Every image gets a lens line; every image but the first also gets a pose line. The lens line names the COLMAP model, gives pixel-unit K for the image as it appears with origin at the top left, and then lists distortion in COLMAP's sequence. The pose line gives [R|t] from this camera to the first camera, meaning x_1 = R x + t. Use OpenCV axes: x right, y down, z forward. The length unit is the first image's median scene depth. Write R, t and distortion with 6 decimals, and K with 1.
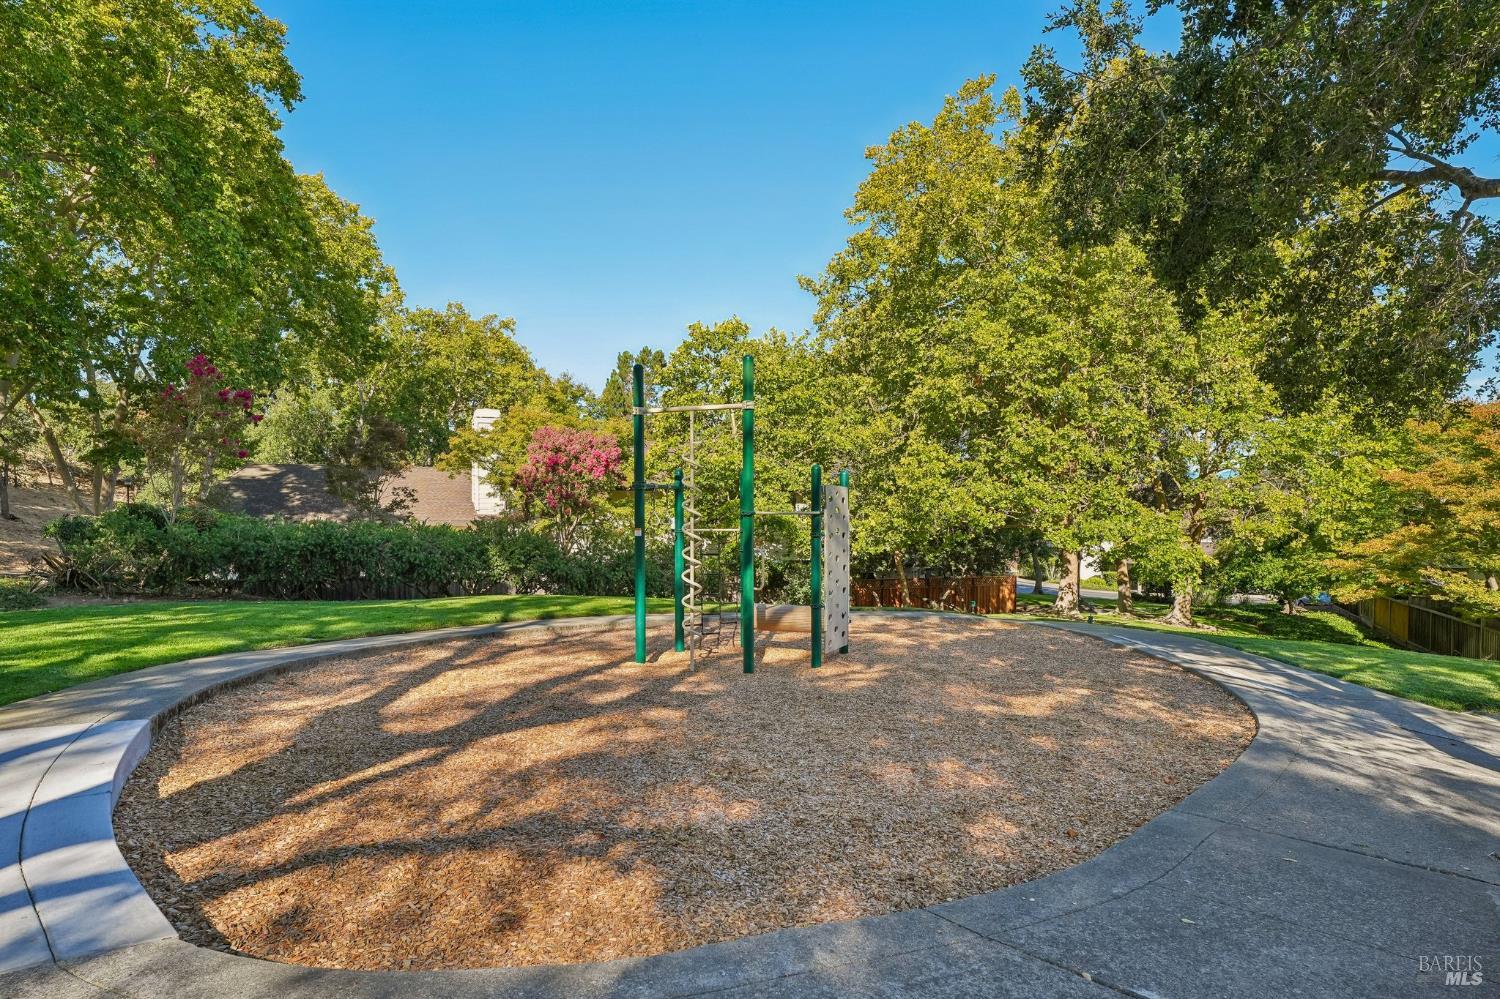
lens RADIAL K [[864.6, 0, 750.0], [0, 864.6, 499.5], [0, 0, 1]] dist [-0.000765, 0.000084]
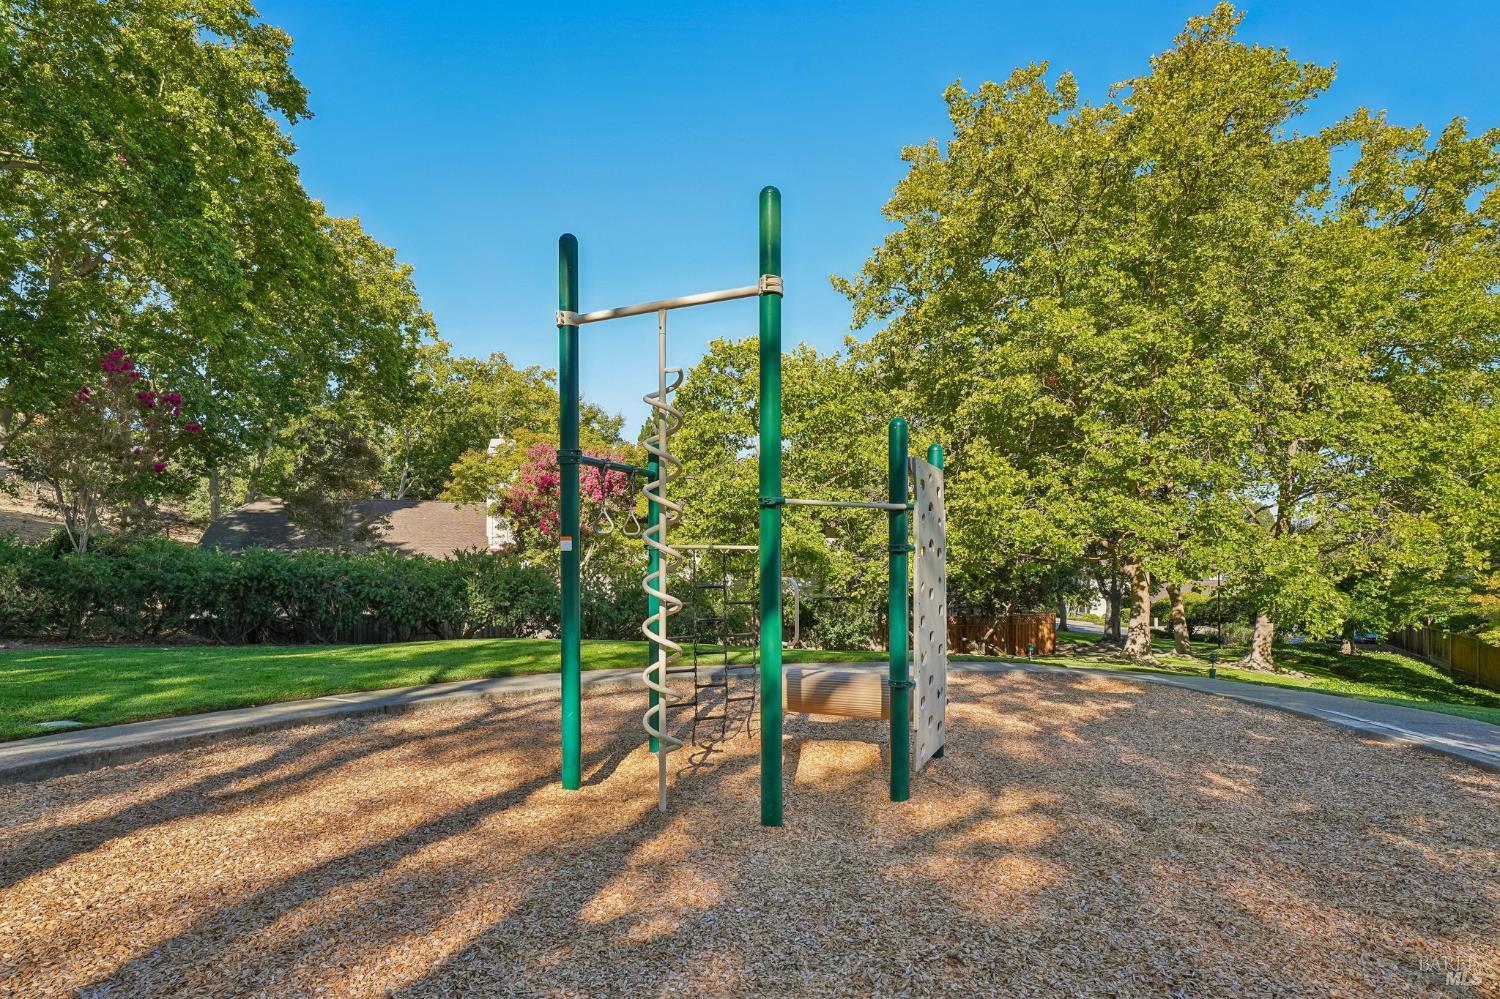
lens RADIAL K [[741.4, 0, 762.5], [0, 741.4, 523.9], [0, 0, 1]] dist [-0.018049, -0.000552]
pose [[0.999781, -0.001926, -0.020839, 0.000932], [0.001315, 0.999570, -0.029294, 0.017713], [0.020886, 0.029260, 0.999354, 0.247219]]
